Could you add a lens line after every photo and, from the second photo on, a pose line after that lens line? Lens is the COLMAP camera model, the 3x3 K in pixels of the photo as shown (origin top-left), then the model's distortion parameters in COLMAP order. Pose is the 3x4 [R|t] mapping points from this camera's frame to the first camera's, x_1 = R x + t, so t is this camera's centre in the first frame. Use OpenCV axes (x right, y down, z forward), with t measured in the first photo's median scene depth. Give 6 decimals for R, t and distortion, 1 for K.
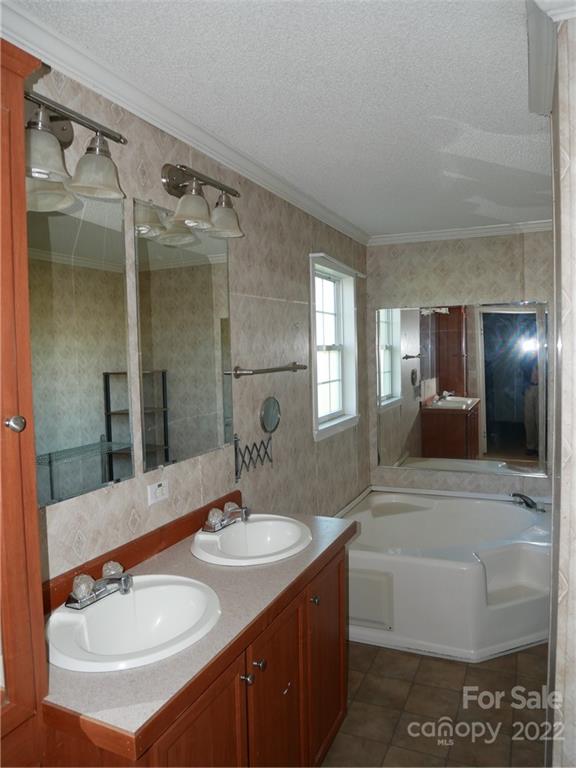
lens RADIAL K [[548.4, 0, 288.3], [0, 548.4, 382.3], [0, 0, 1]] dist [-0.050264, 0.011438]
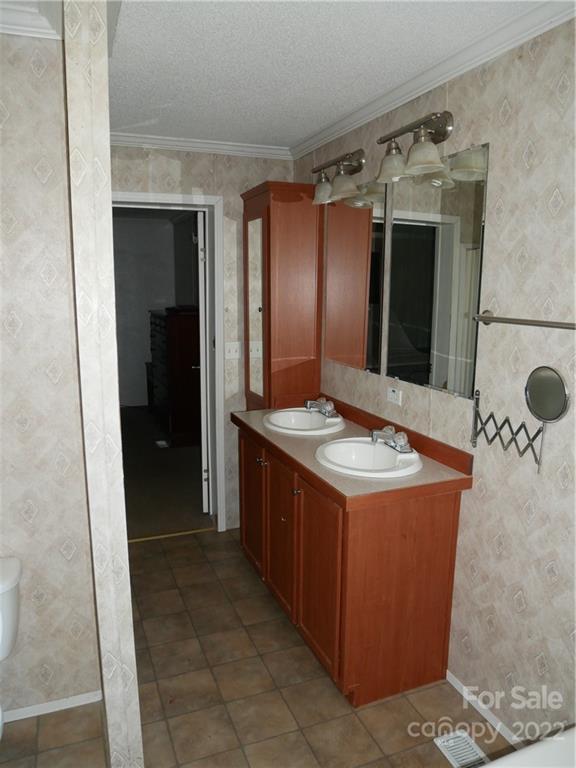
lens RADIAL K [[548.4, 0, 290.0], [0, 548.4, 383.3], [0, 0, 1]] dist [-0.050264, 0.011438]
pose [[-0.686685, 0.144514, -0.712446, 0.692752], [-0.033295, 0.972761, 0.229407, -0.098350], [0.726192, 0.181251, -0.663169, 1.339478]]
